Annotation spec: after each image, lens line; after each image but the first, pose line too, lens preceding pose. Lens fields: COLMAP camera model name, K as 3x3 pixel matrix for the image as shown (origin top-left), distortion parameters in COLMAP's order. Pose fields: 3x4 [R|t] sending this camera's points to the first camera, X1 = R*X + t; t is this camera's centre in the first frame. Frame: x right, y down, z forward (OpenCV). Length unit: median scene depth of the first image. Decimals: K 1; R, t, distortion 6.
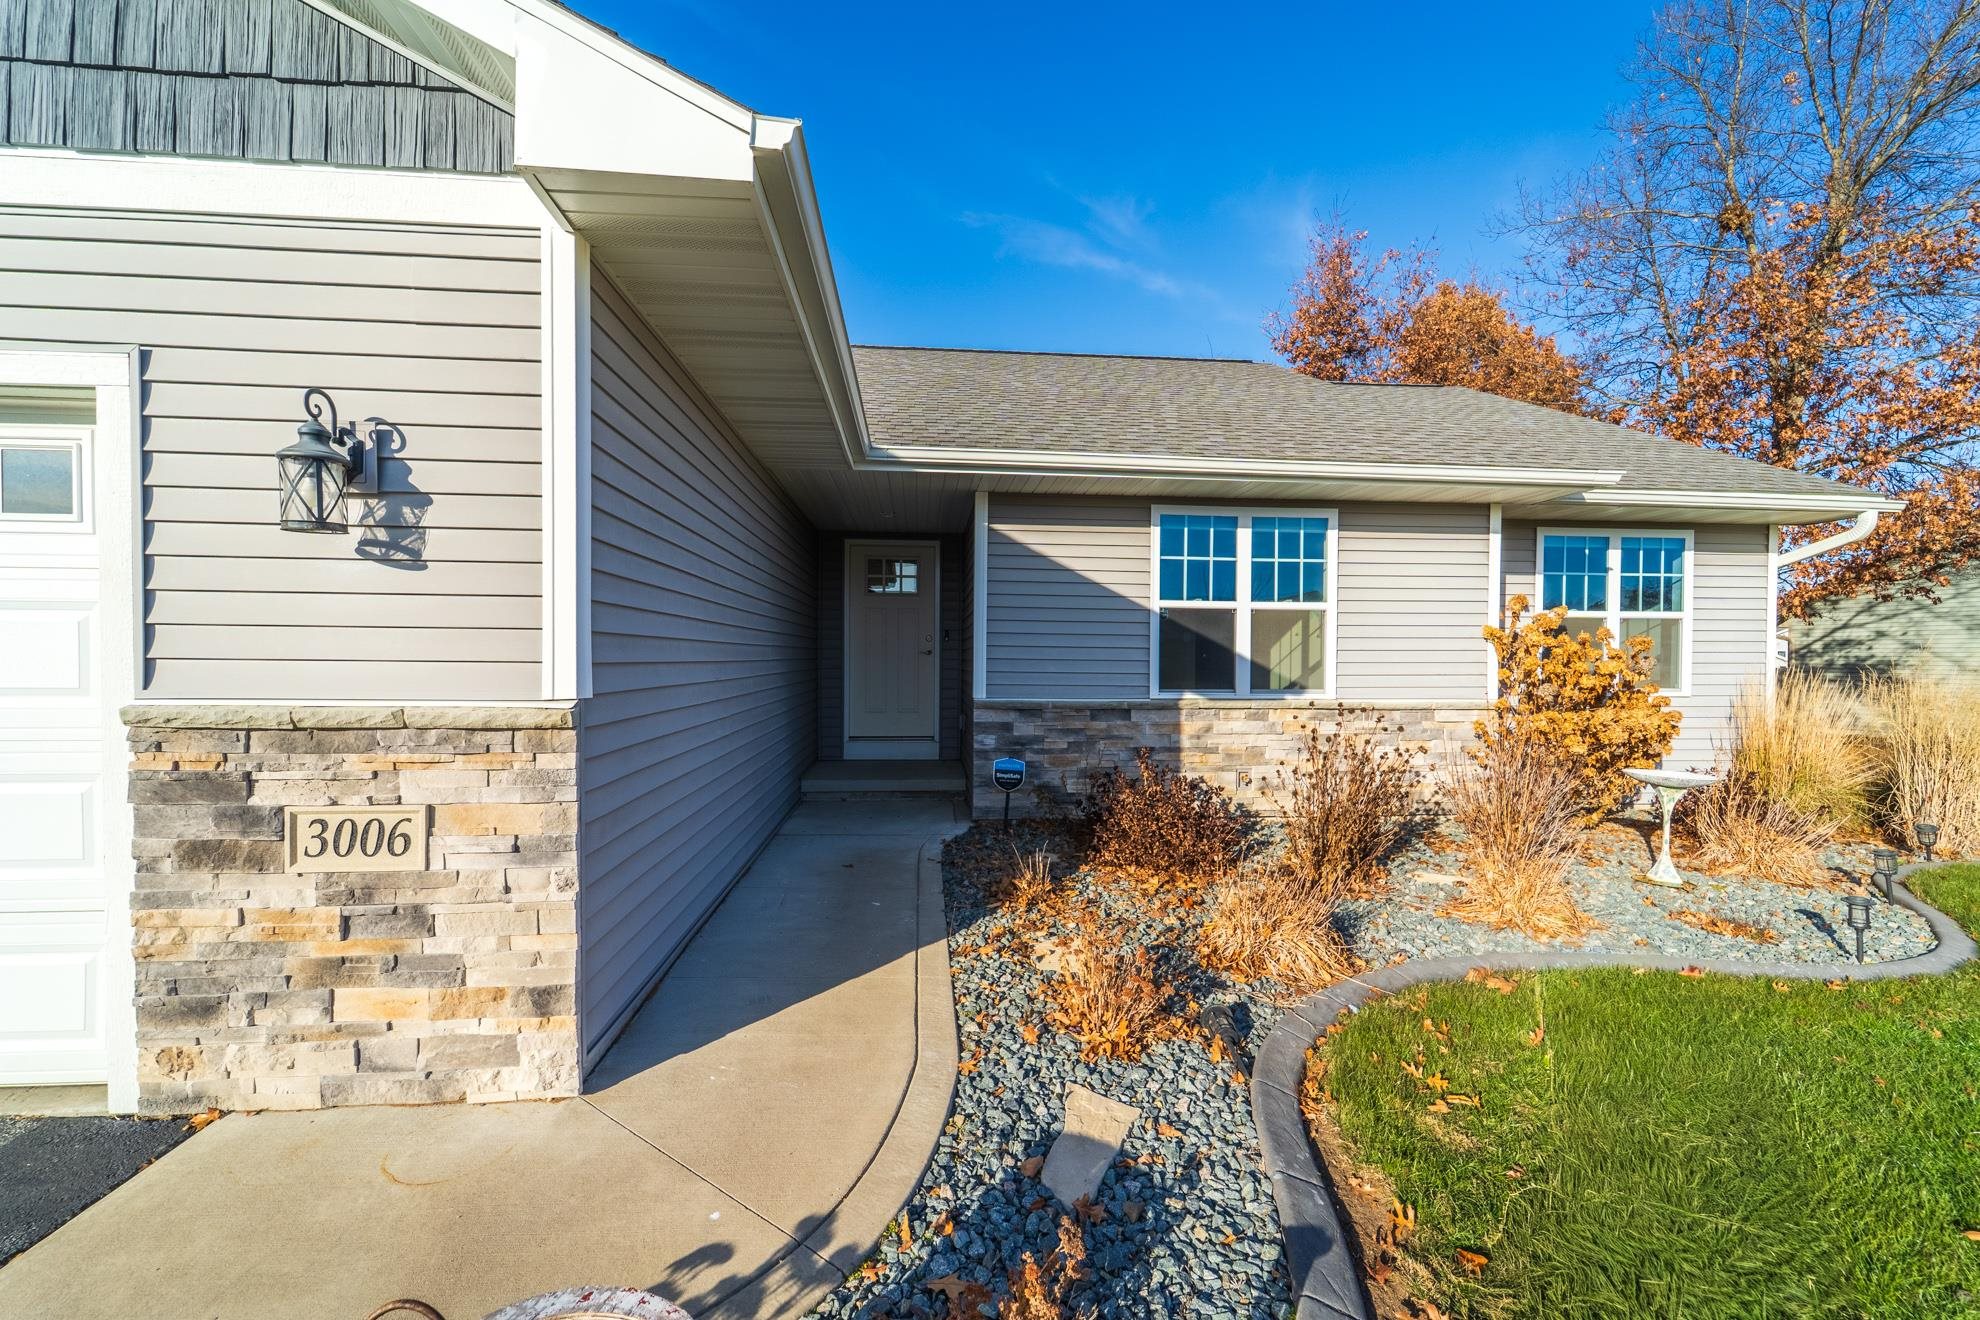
lens RADIAL K [[793.4, 0, 1018.4], [0, 793.4, 660.2], [0, 0, 1]] dist [-0.000114, -0.000077]
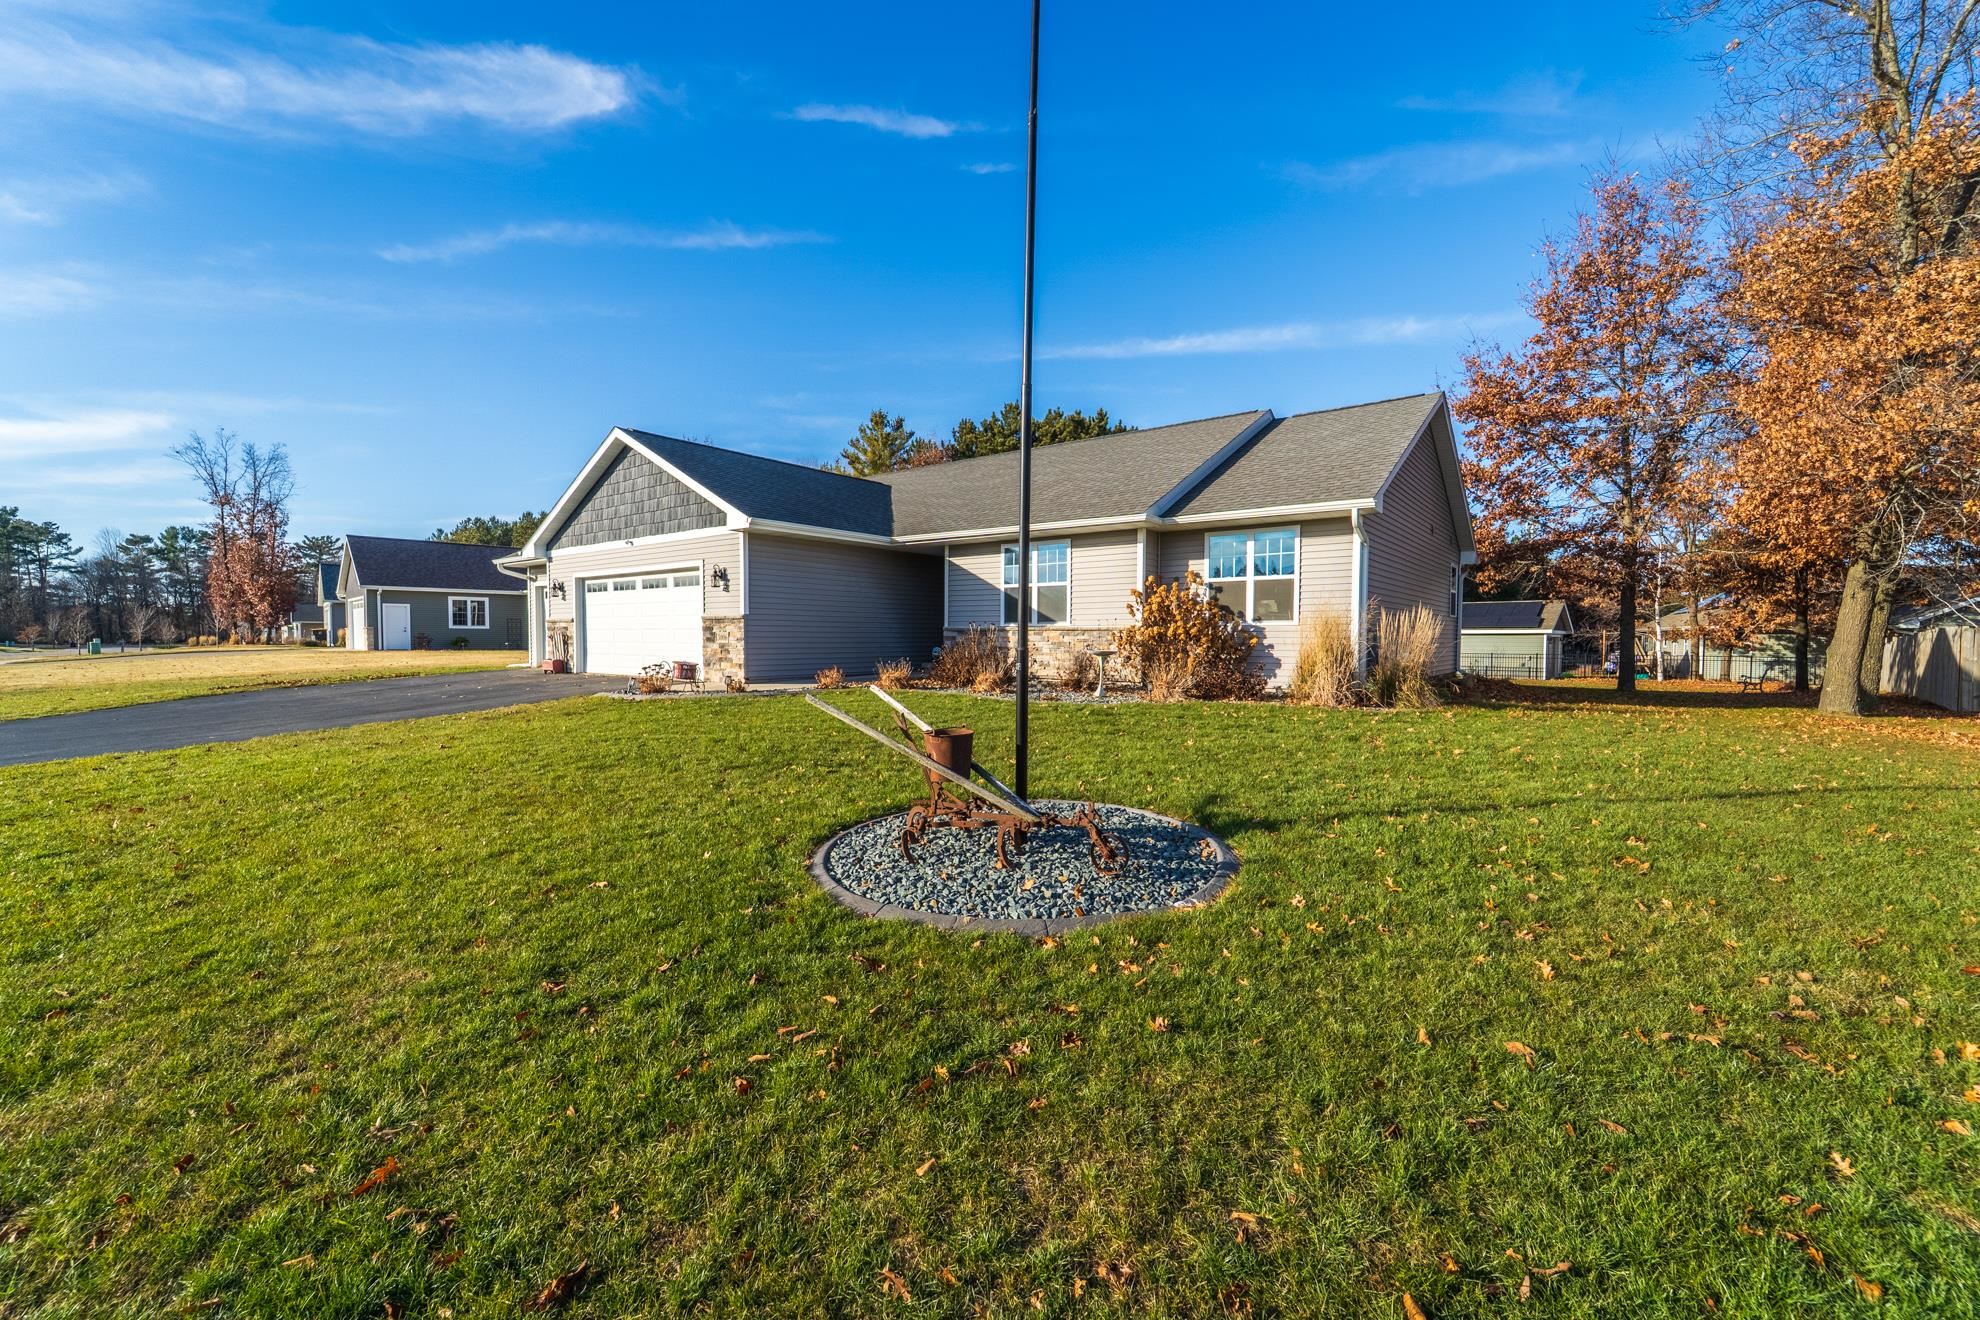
lens RADIAL K [[793.4, 0, 1018.4], [0, 793.4, 660.2], [0, 0, 1]] dist [-0.000114, -0.000077]
pose [[0.745112, 0.016912, -0.666725, 4.639082], [-0.002004, 0.999731, 0.023119, 0.243826], [0.666937, -0.015890, 0.744945, -1.897928]]
